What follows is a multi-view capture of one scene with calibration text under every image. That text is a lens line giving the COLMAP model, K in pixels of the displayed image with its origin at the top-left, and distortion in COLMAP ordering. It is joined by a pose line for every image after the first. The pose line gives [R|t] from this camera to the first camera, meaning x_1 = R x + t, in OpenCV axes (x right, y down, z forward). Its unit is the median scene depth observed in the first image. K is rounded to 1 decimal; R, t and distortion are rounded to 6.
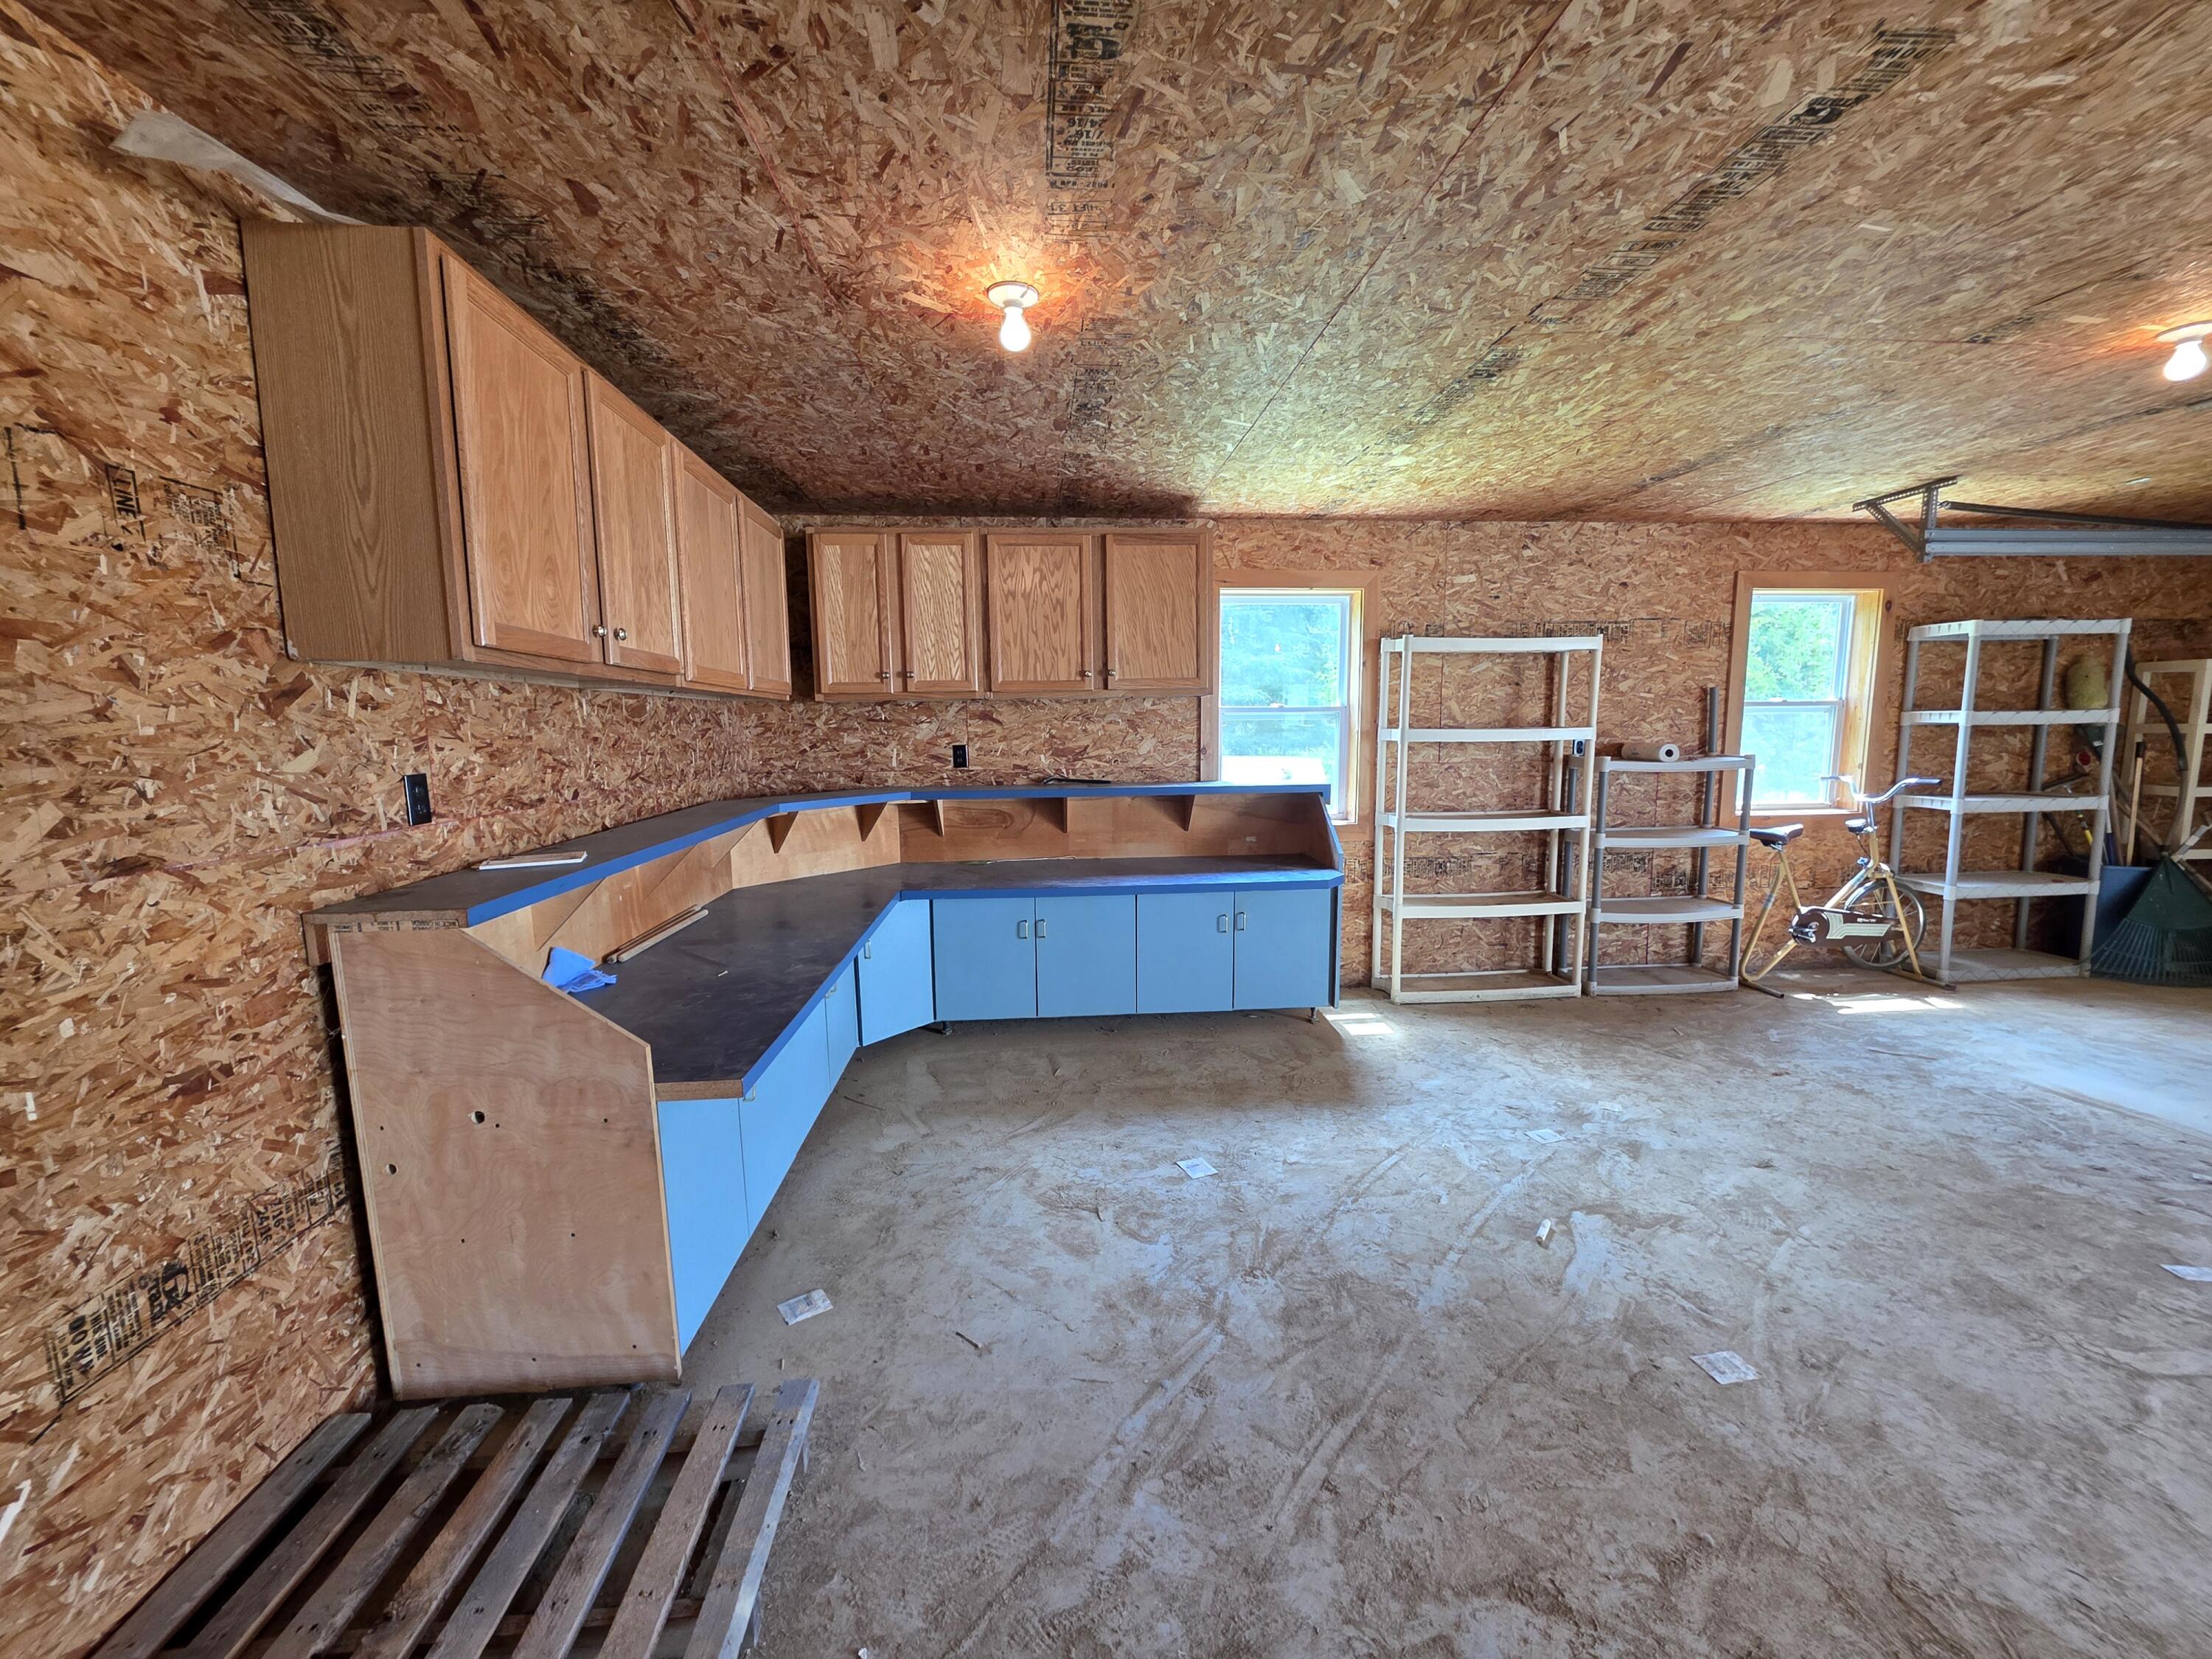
lens RADIAL K [[884.9, 0, 1105.6], [0, 884.9, 833.3], [0, 0, 1]] dist [0.004751, -0.002088]
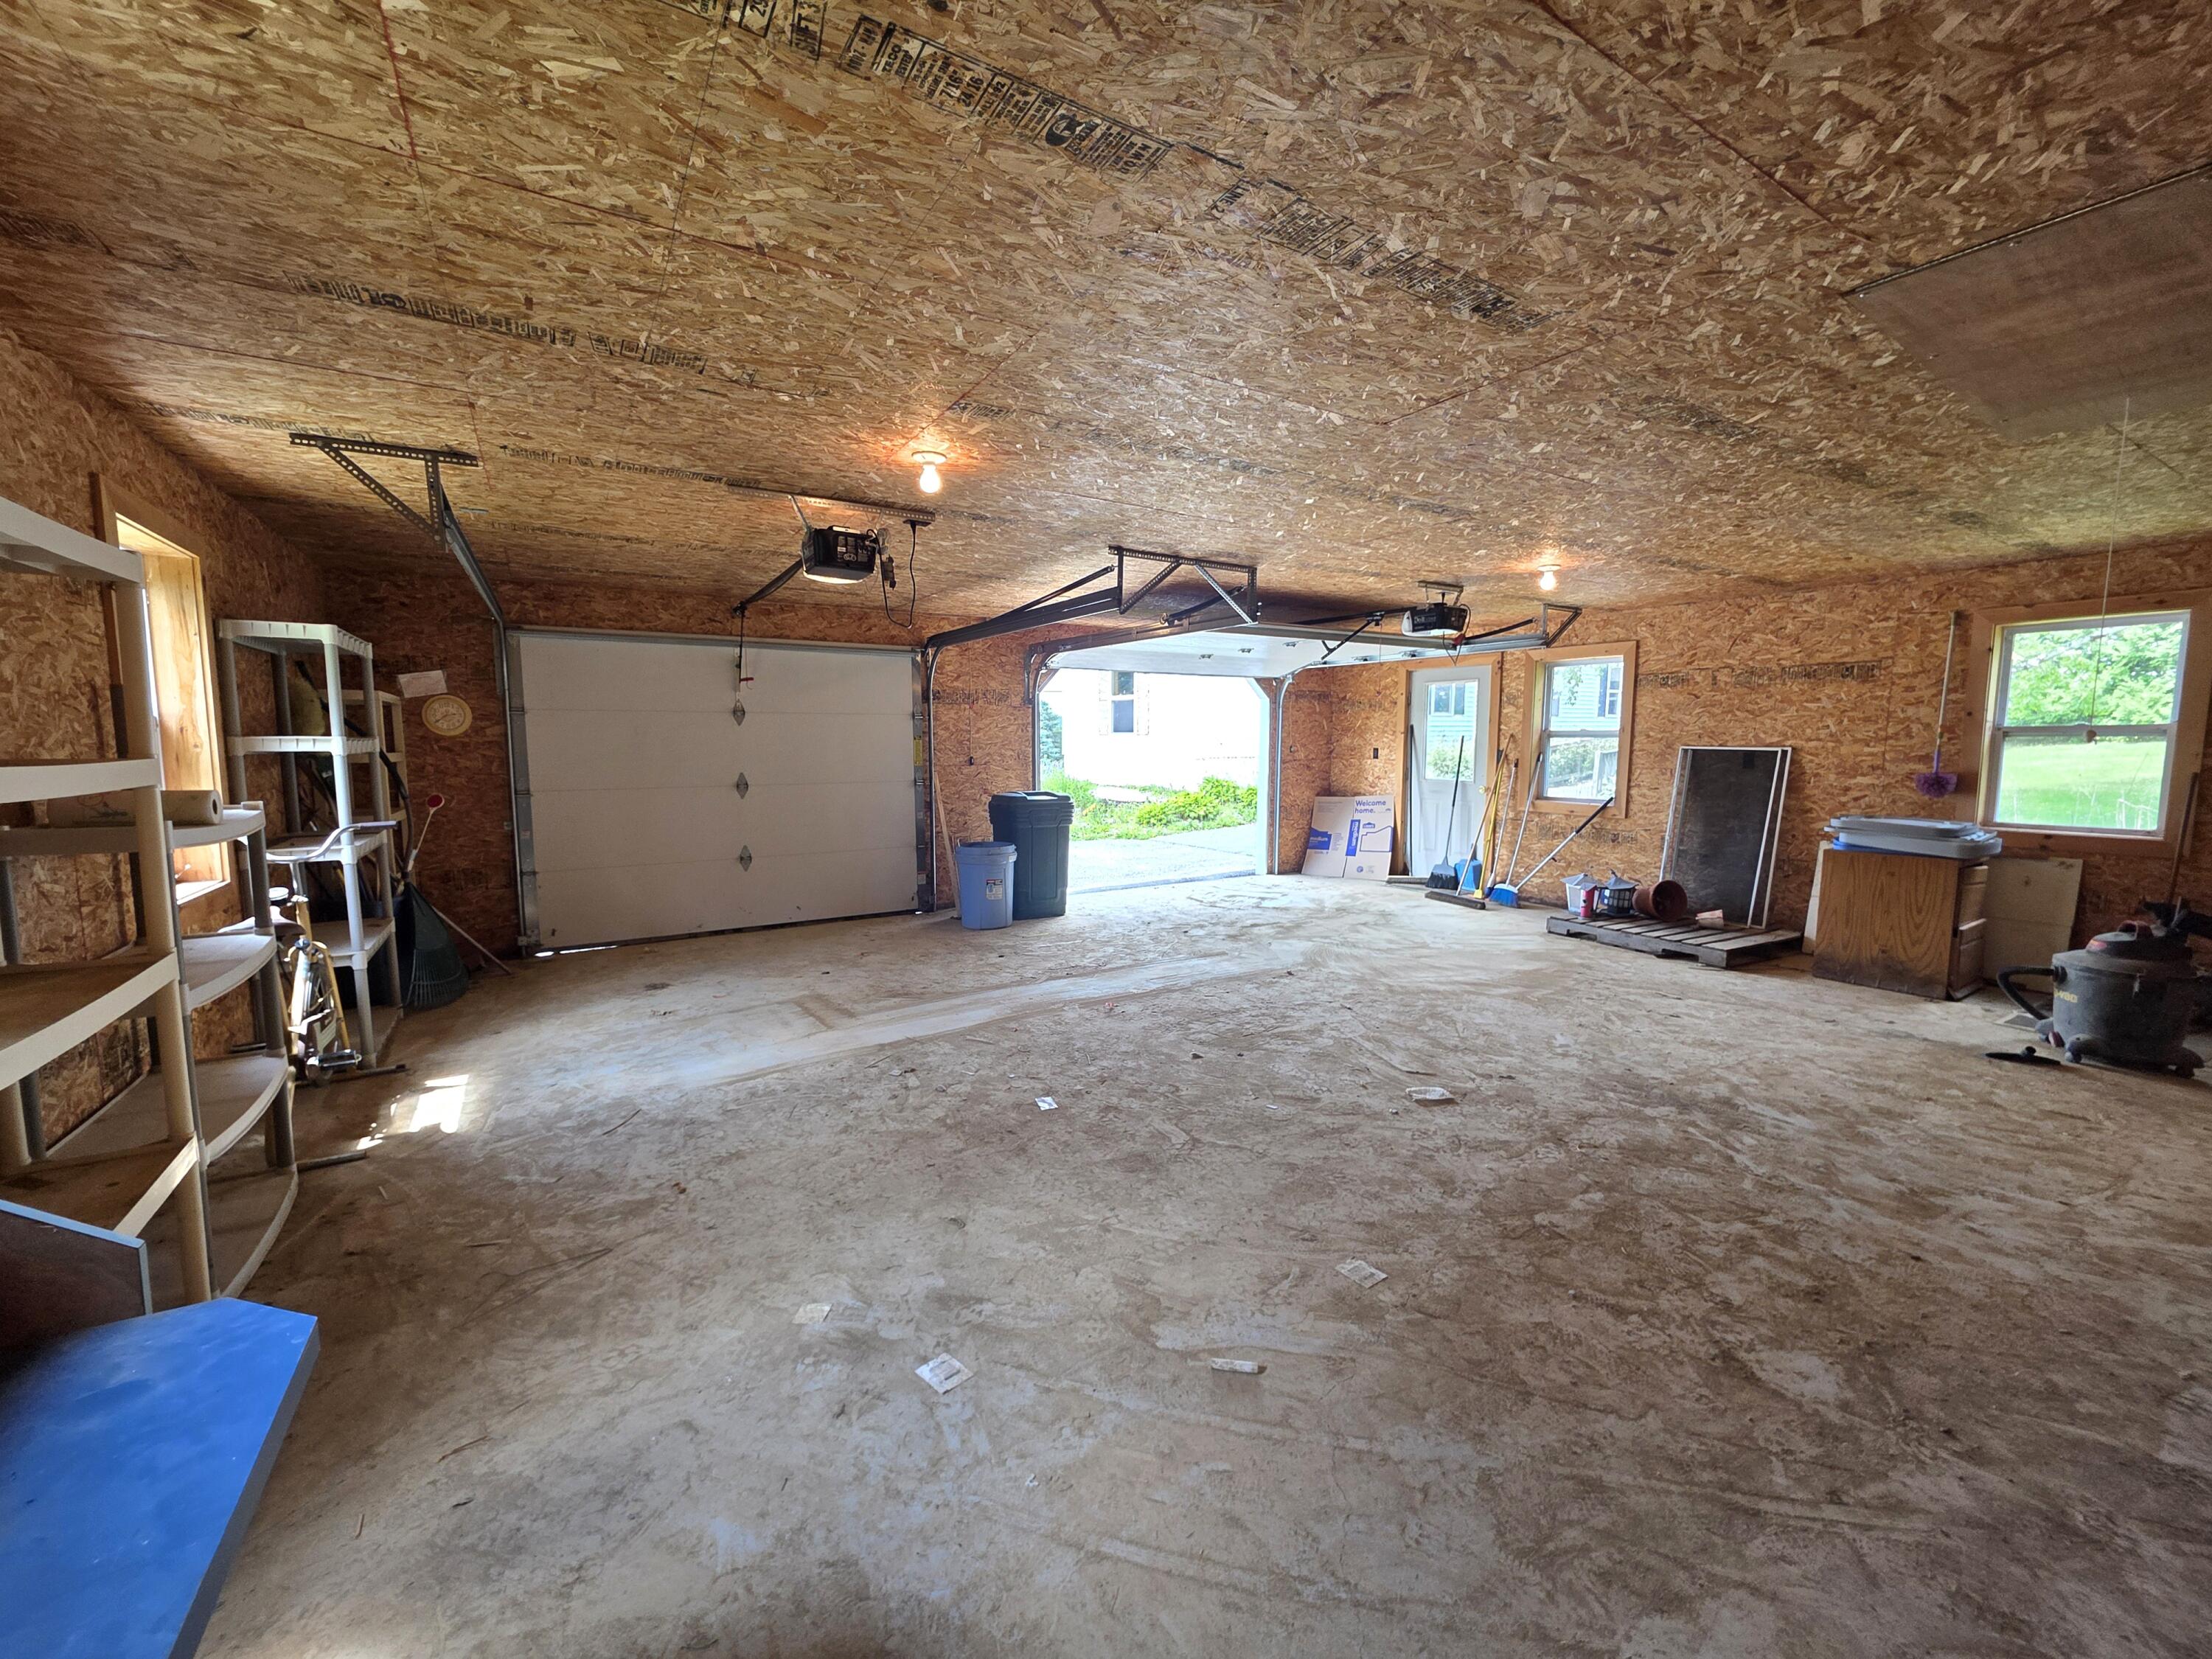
lens RADIAL K [[884.9, 0, 1114.6], [0, 884.9, 834.3], [0, 0, 1]] dist [0.004751, -0.002088]
pose [[-0.454873, -0.083109, 0.886670, -0.102756], [0.116168, 0.981591, 0.151602, -0.124888], [-0.882947, 0.171963, -0.436845, 1.018712]]
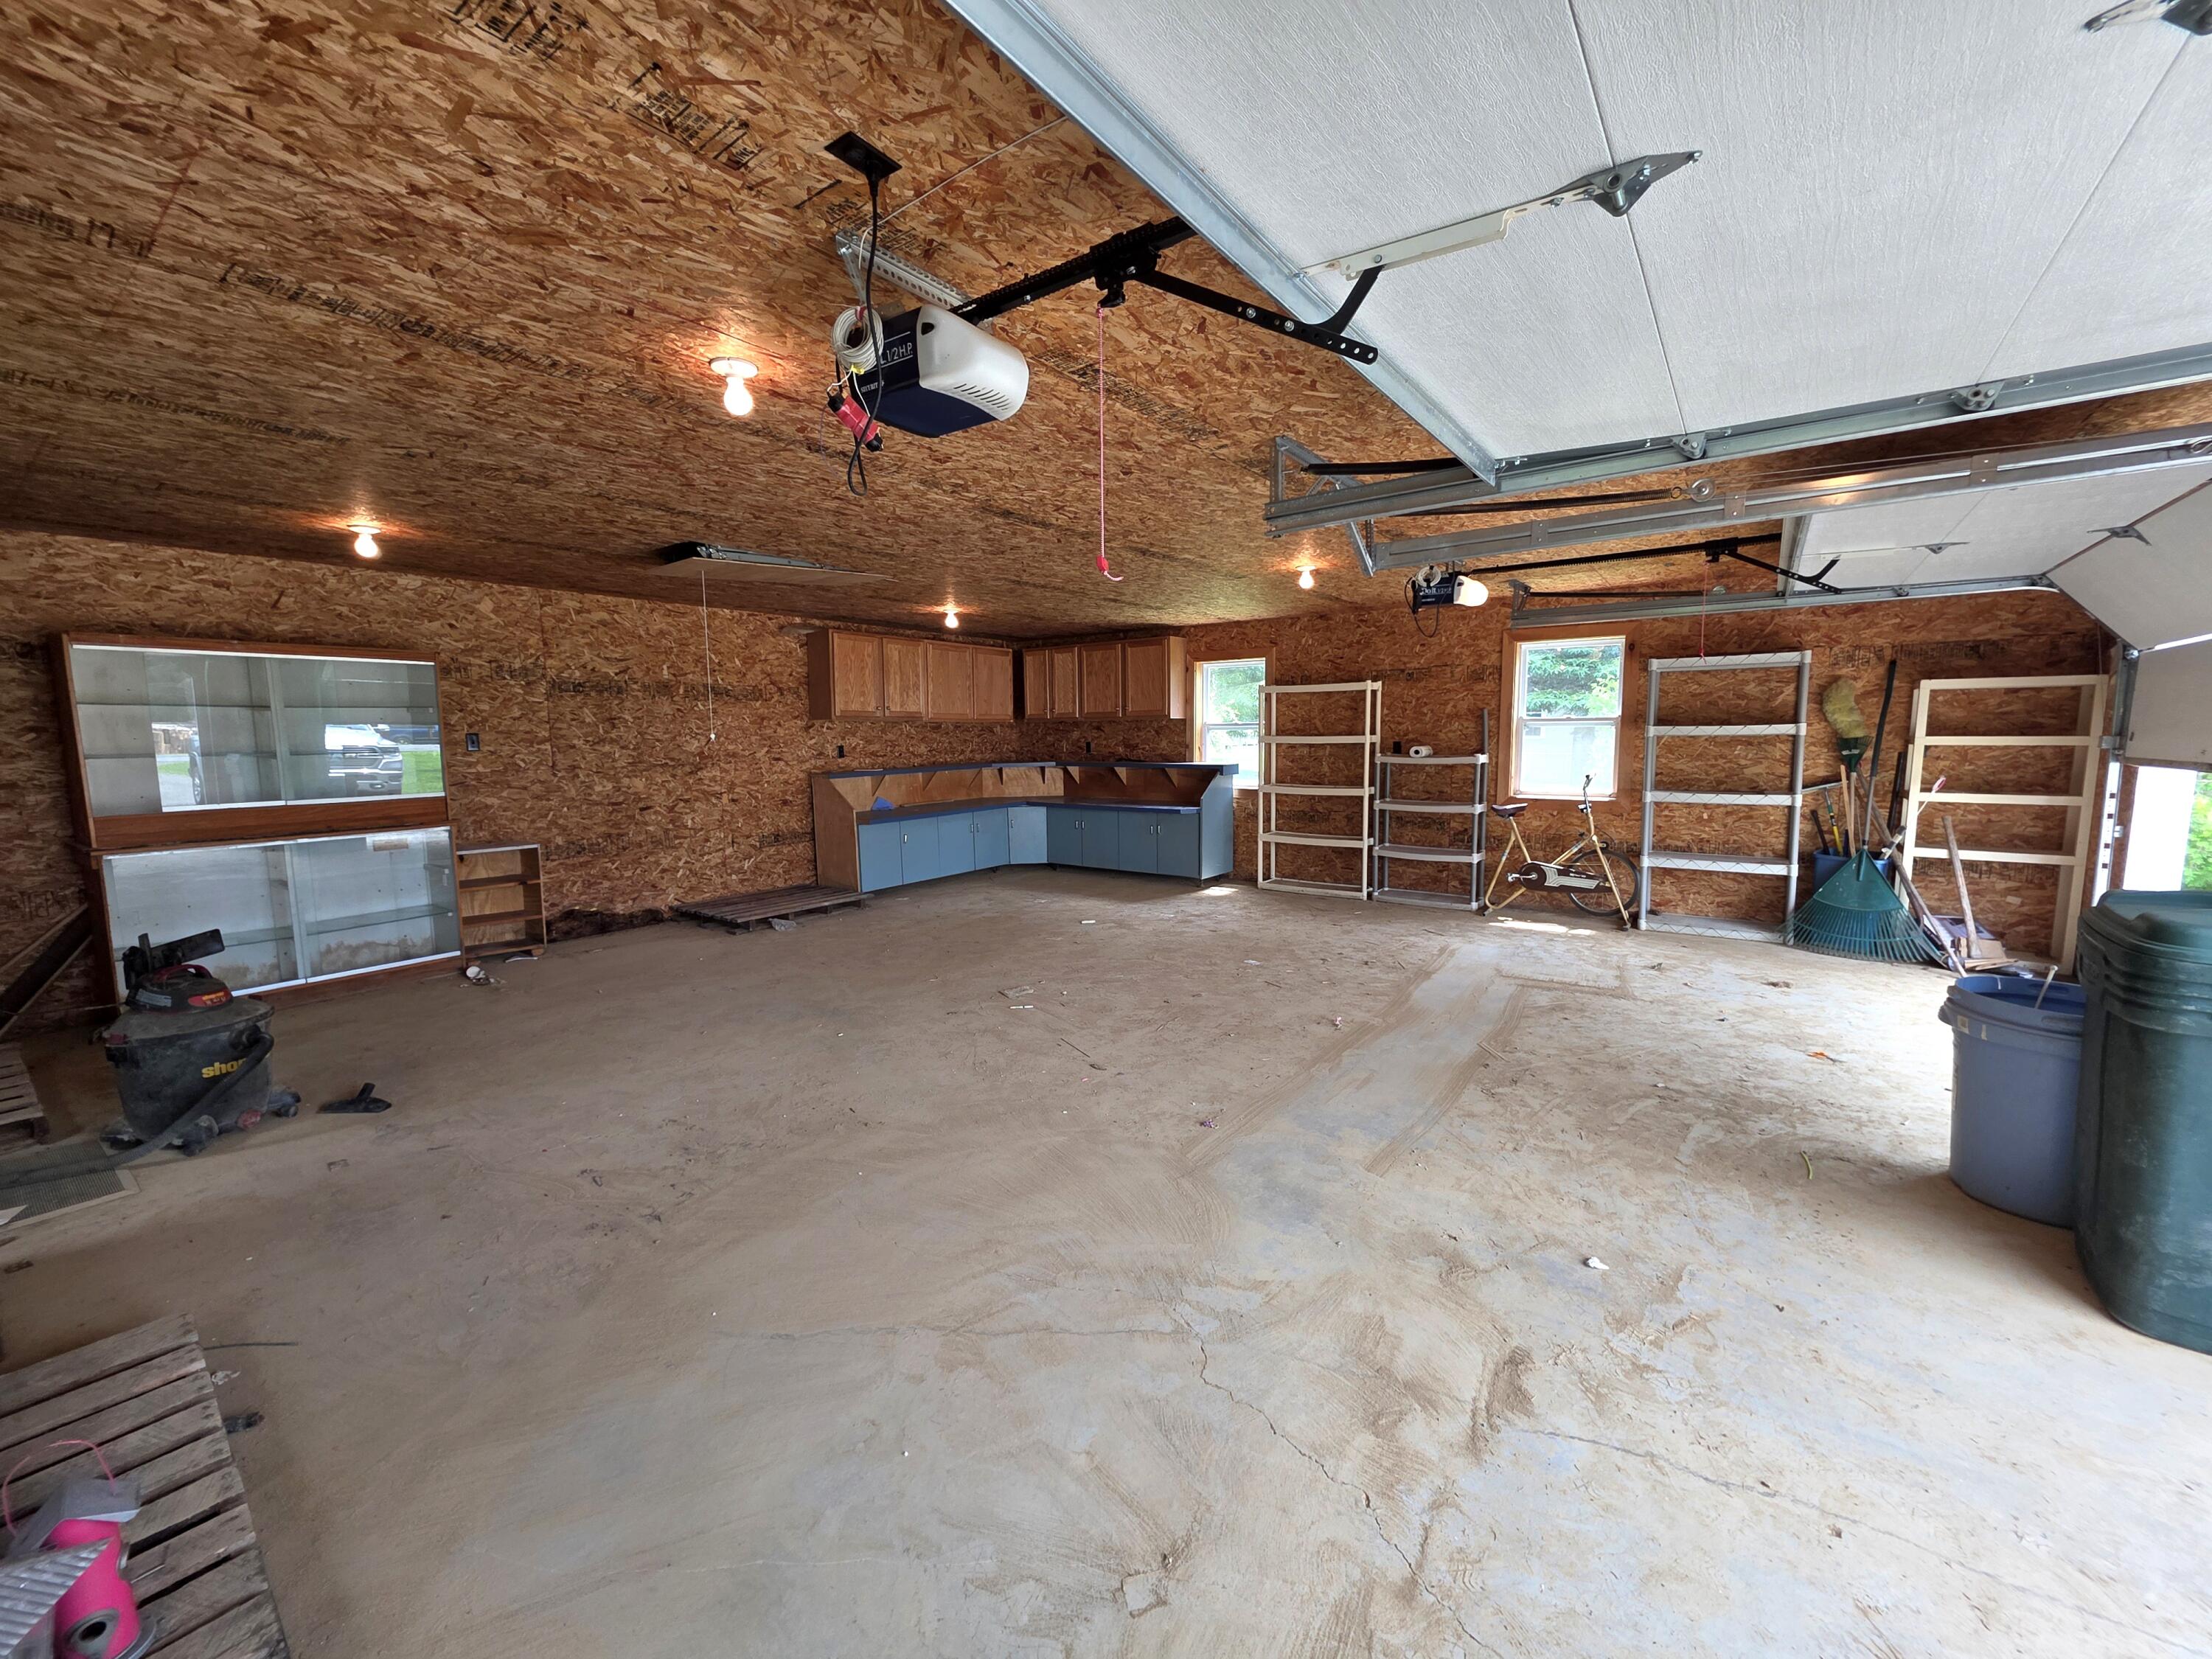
lens RADIAL K [[884.9, 0, 1116.4], [0, 884.9, 828.2], [0, 0, 1]] dist [0.004751, -0.002088]
pose [[0.757323, 0.075236, -0.648692, 1.706358], [-0.079601, 0.996569, 0.022652, 0.071133], [0.648170, 0.034481, 0.760714, -0.752854]]
